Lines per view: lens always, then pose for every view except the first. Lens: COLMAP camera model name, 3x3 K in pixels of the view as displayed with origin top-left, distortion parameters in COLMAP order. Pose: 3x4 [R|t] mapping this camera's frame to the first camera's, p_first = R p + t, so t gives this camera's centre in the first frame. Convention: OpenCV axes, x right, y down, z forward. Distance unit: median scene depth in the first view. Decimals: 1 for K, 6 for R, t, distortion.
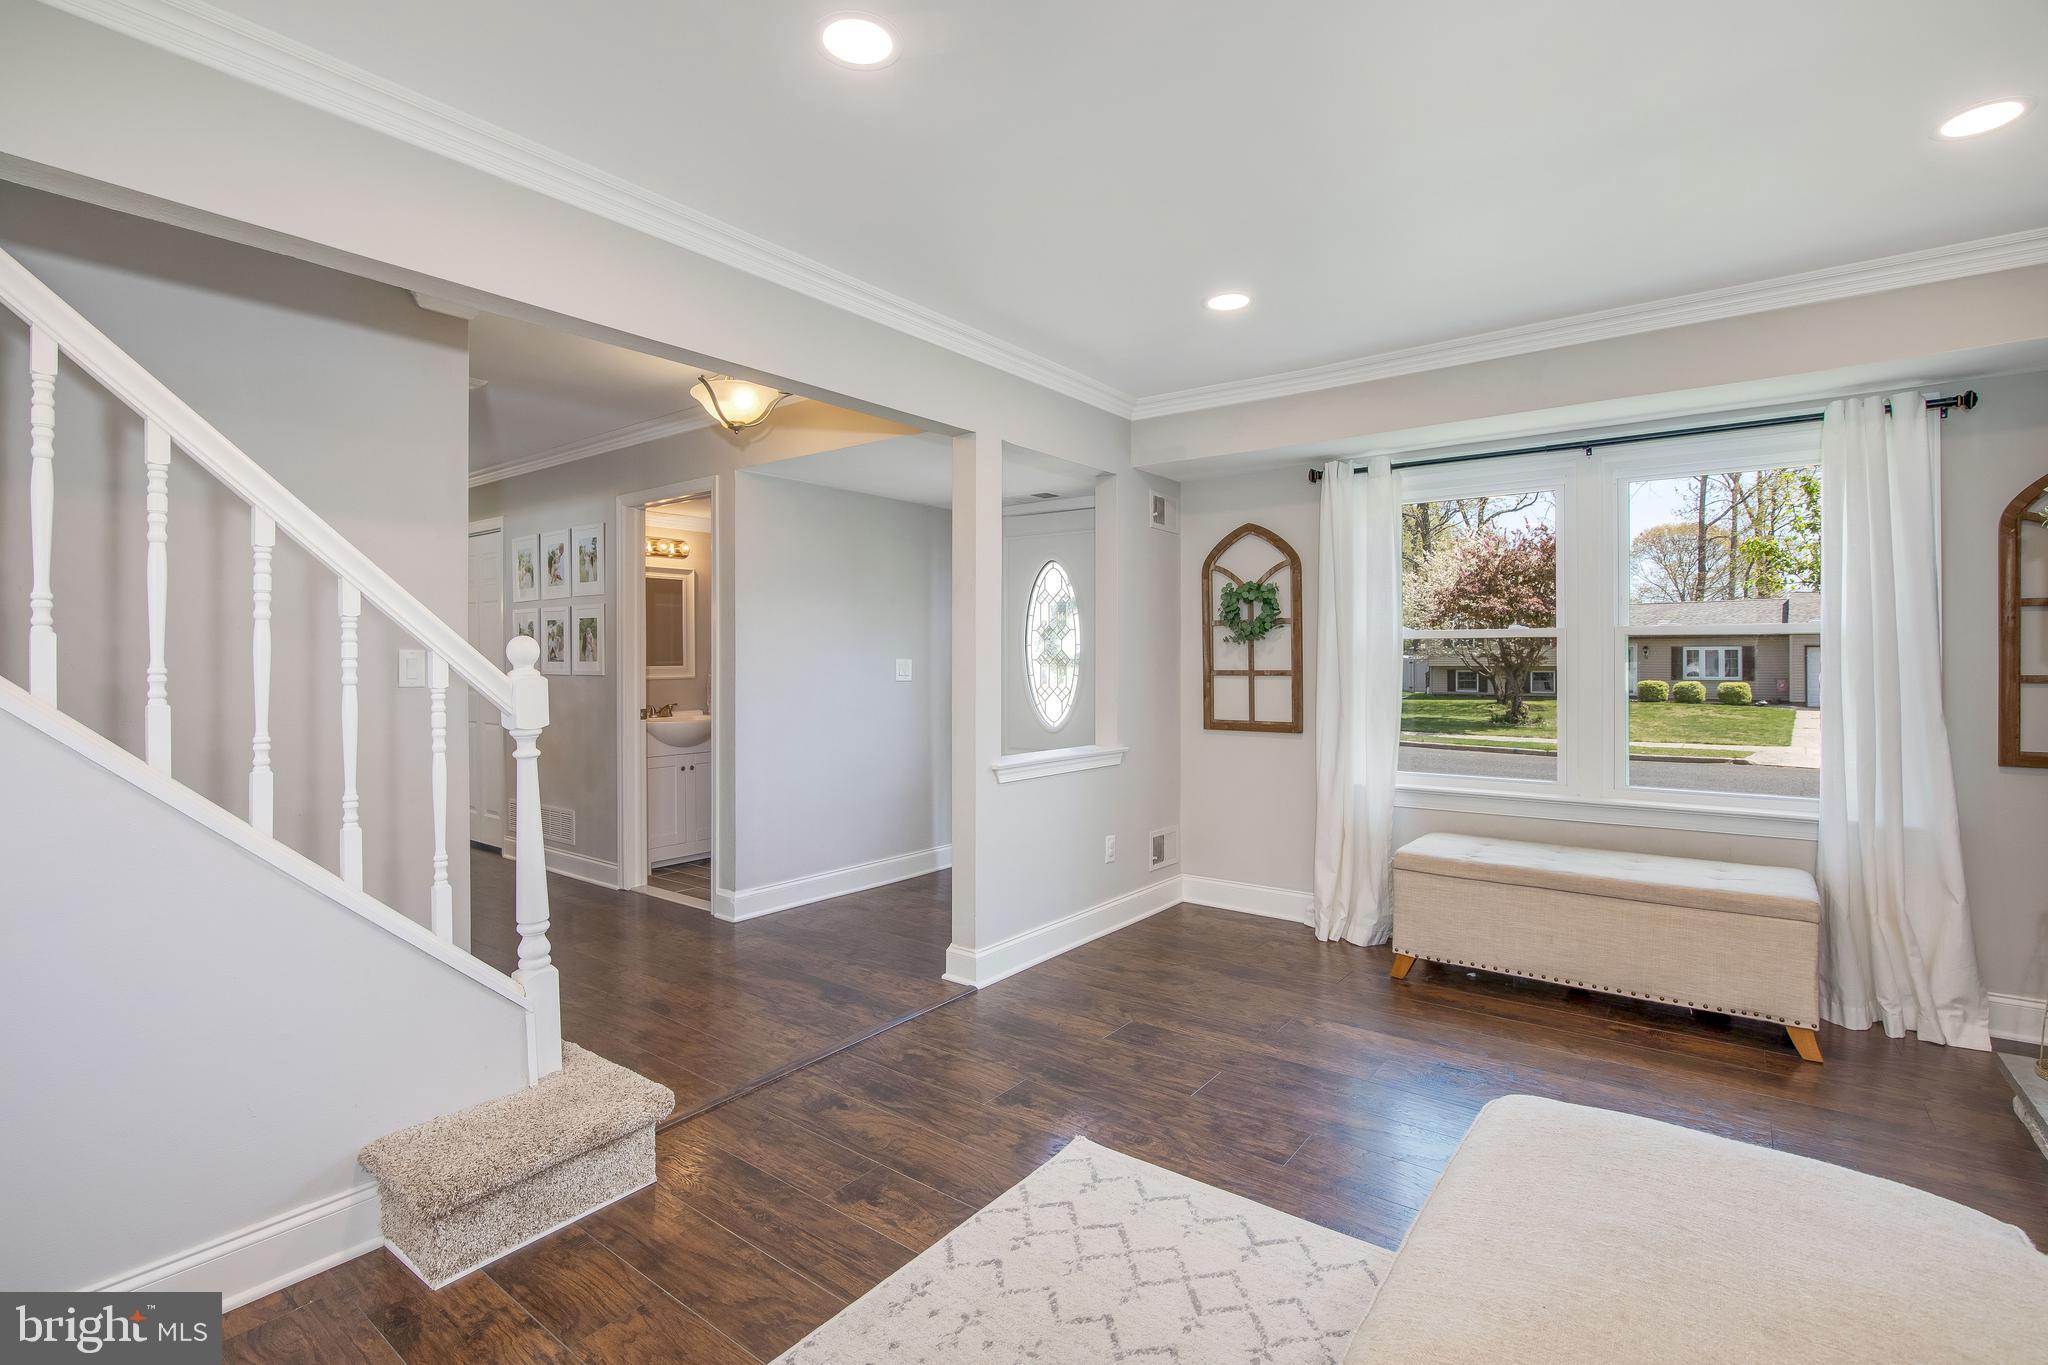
lens RADIAL K [[935.2, 0, 1011.0], [0, 935.2, 659.4], [0, 0, 1]] dist [-0.013424, -0.000015]
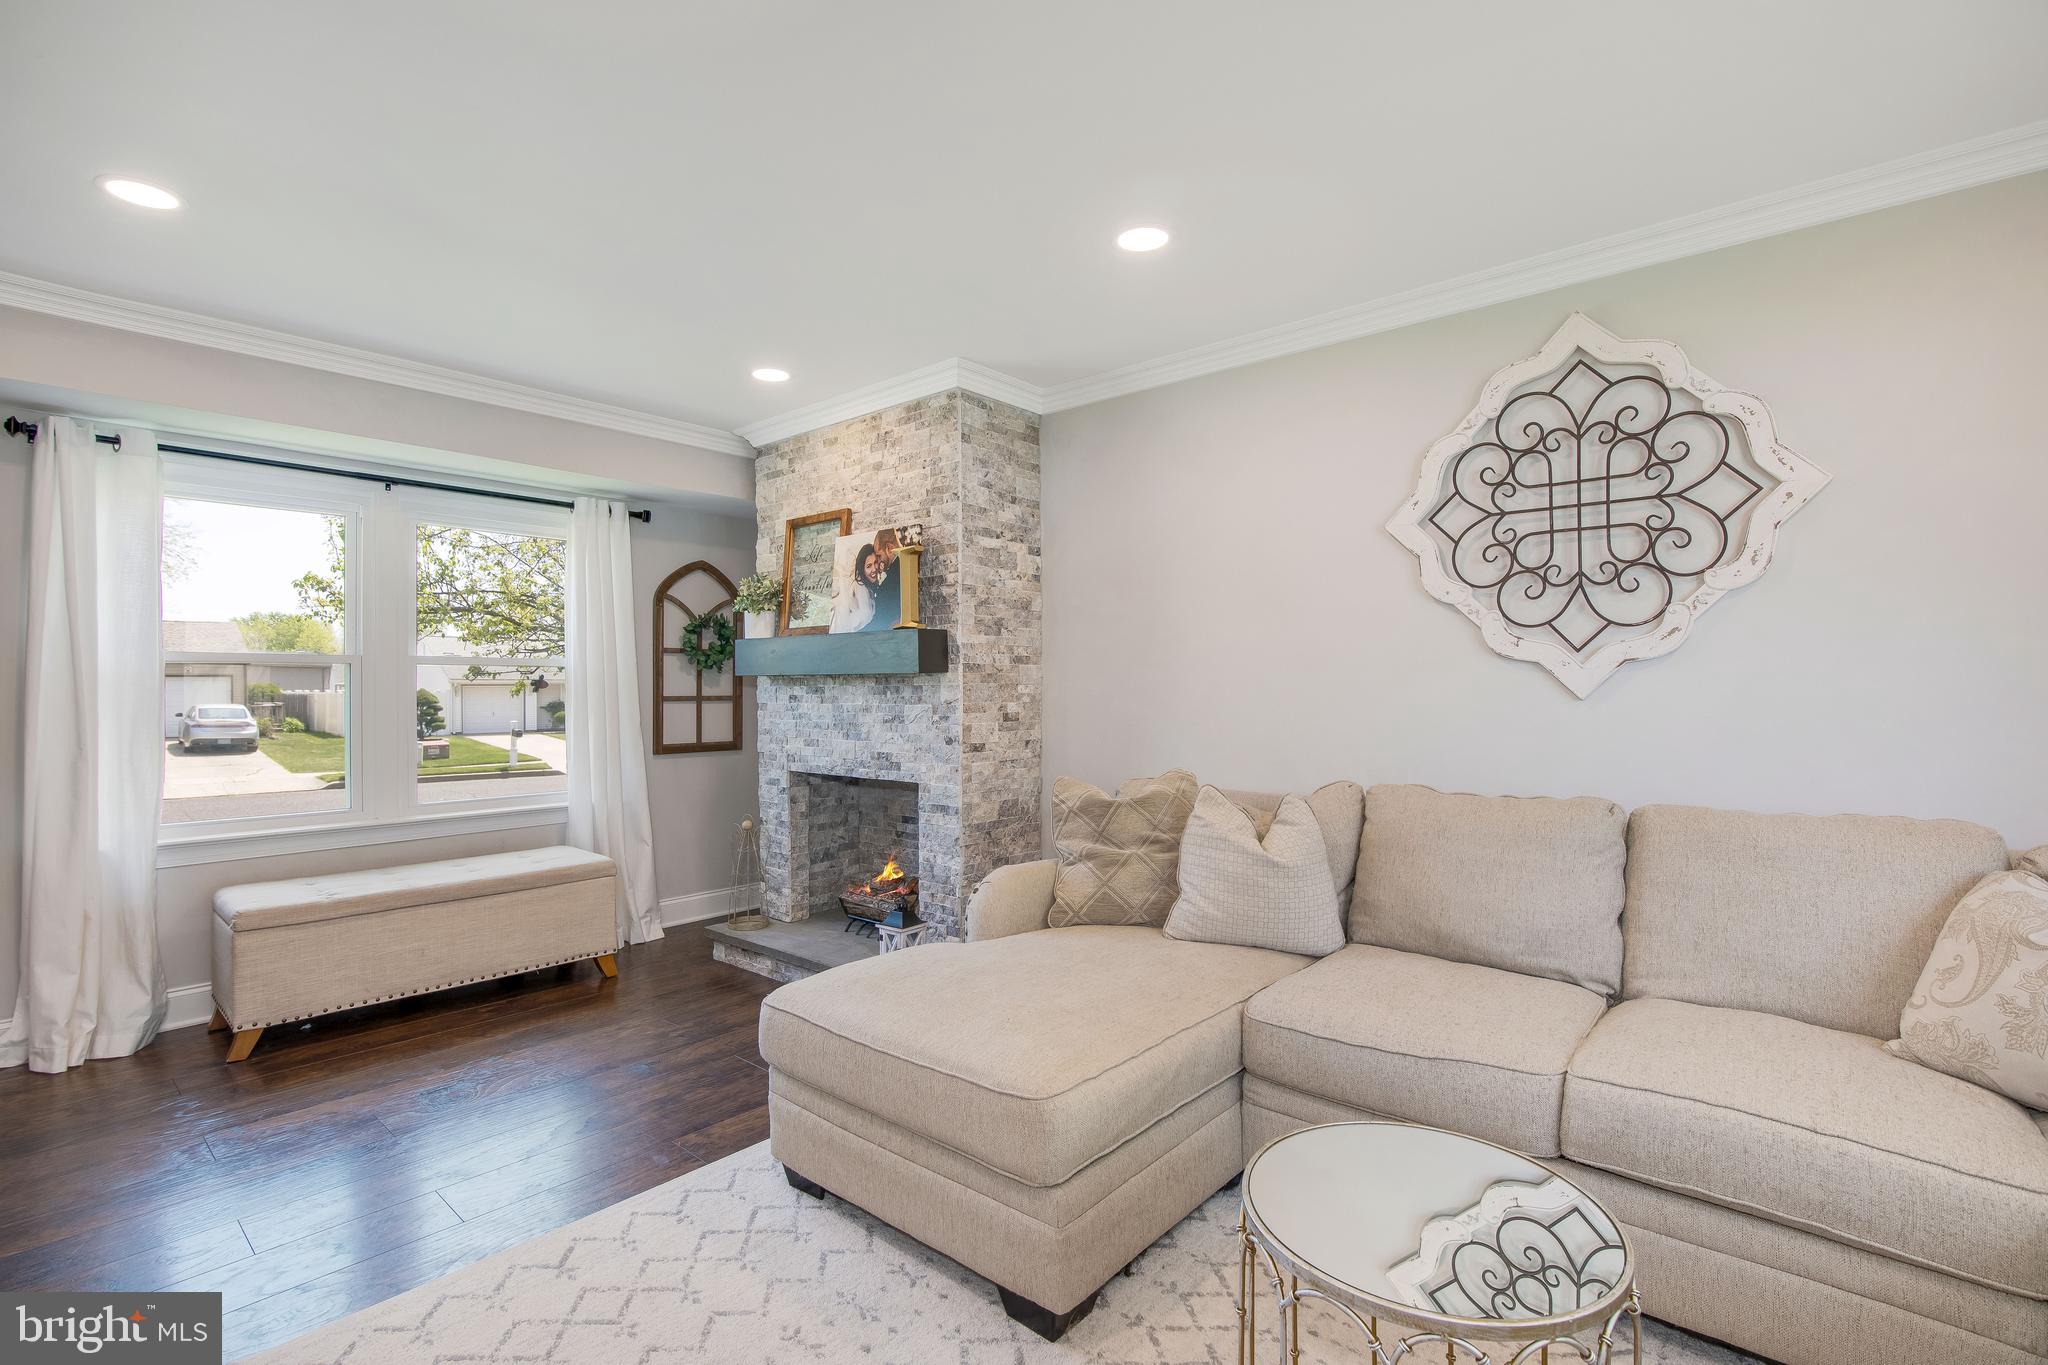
lens RADIAL K [[932.7, 0, 1027.7], [0, 932.7, 676.2], [0, 0, 1]] dist [-0.021643, 0.000289]
pose [[0.056578, 0.009960, 0.998349, -0.466906], [-0.000233, 0.999950, -0.009963, -0.000914], [-0.998398, 0.000331, 0.056578, 0.286647]]
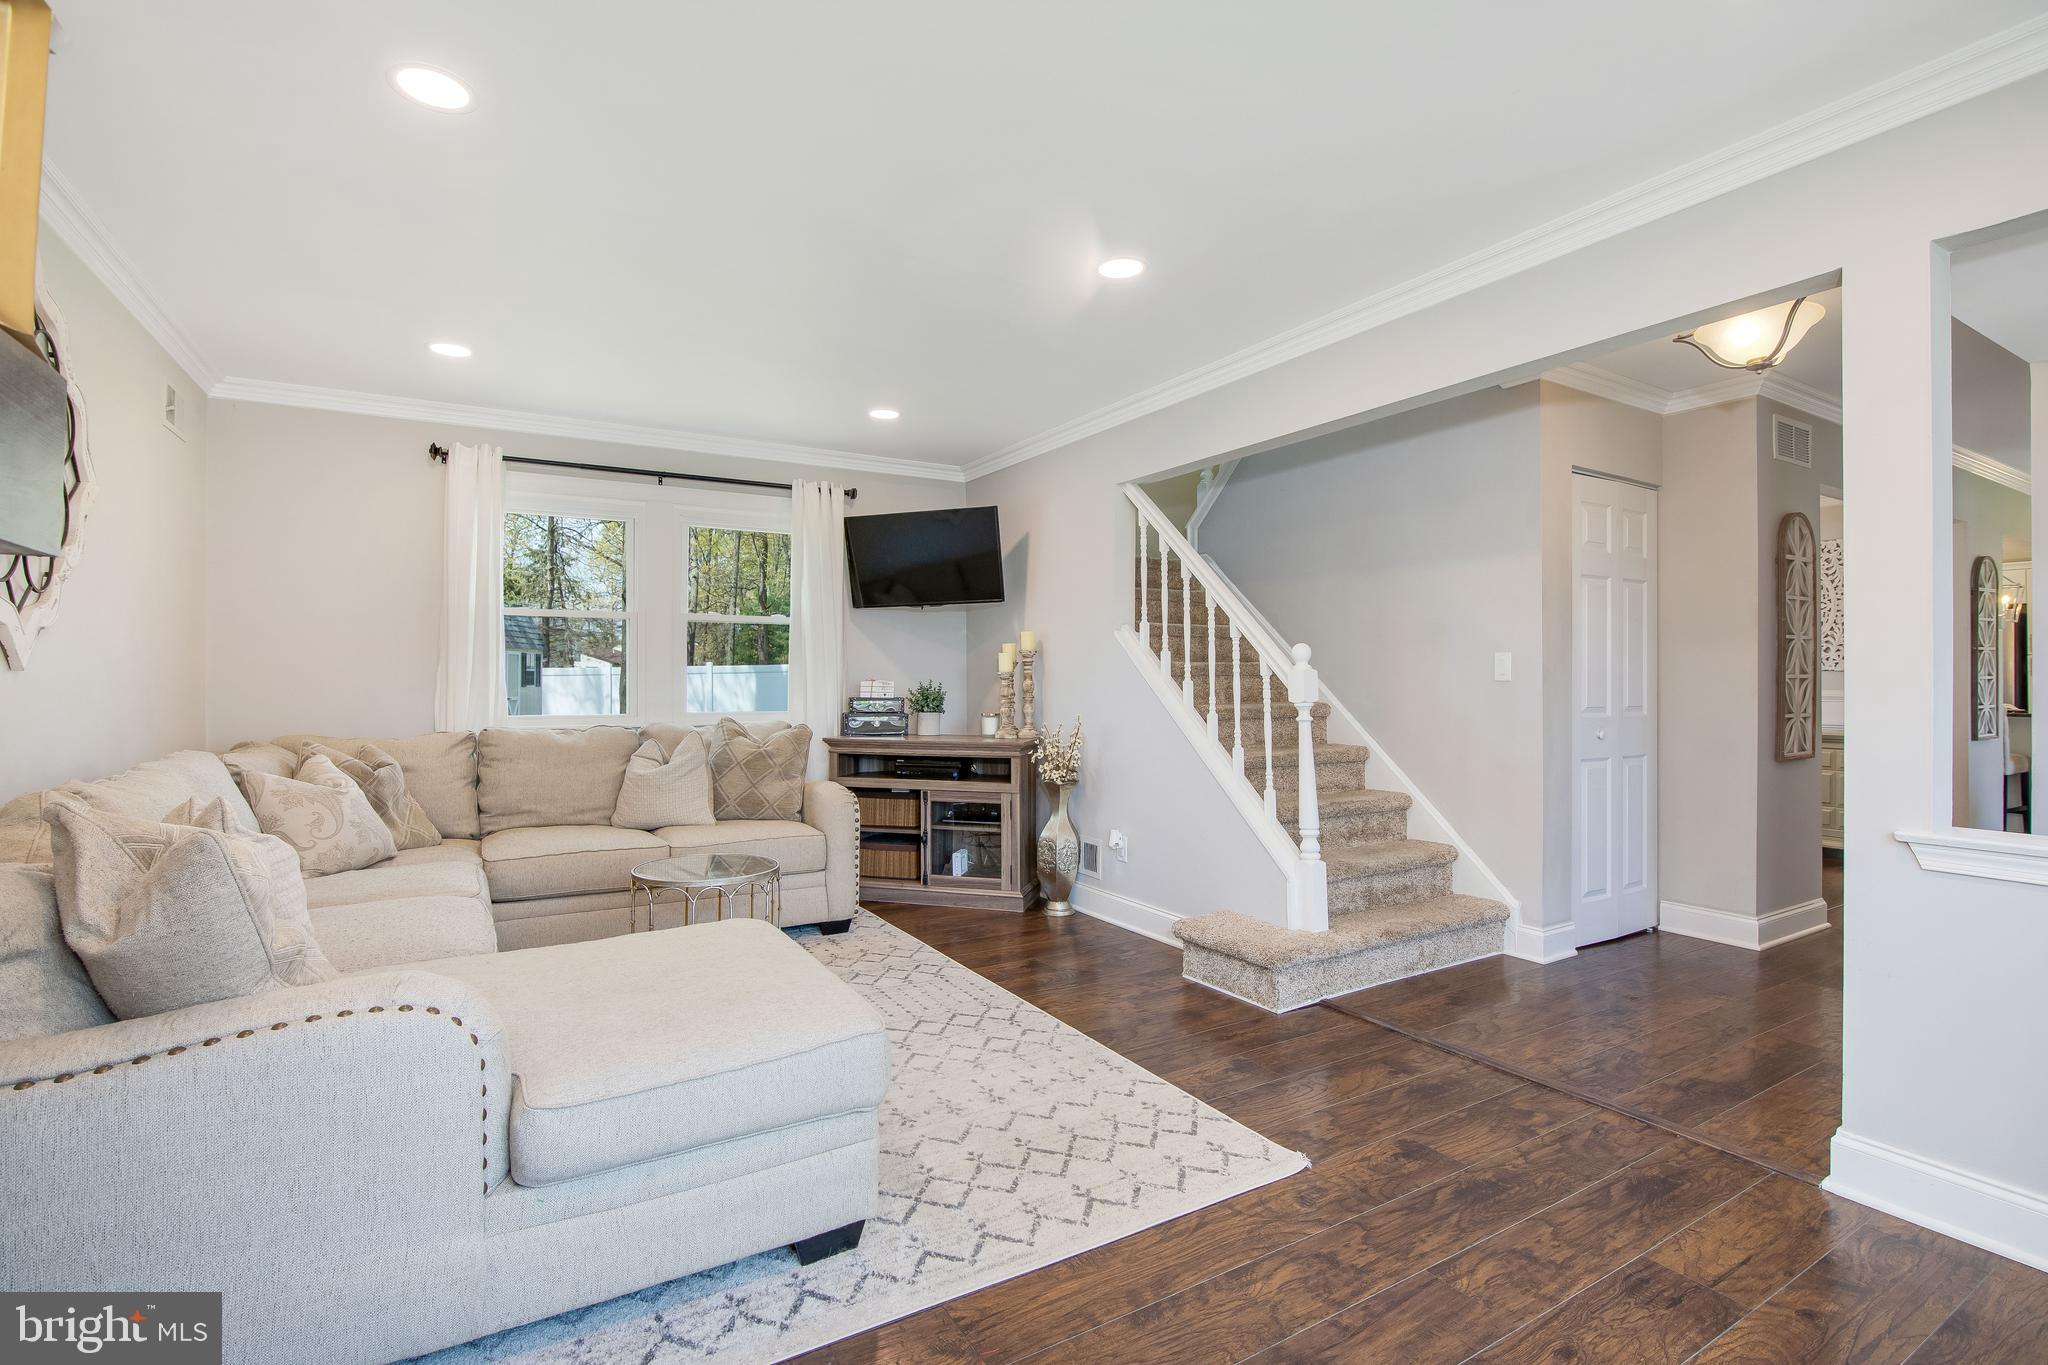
lens RADIAL K [[932.7, 0, 1027.7], [0, 932.7, 676.2], [0, 0, 1]] dist [-0.021643, 0.000289]
pose [[-0.363606, -0.002417, -0.931550, 0.835484], [0.000832, 0.999995, -0.002920, 0.024453], [0.931552, -0.001837, -0.363603, 0.864893]]
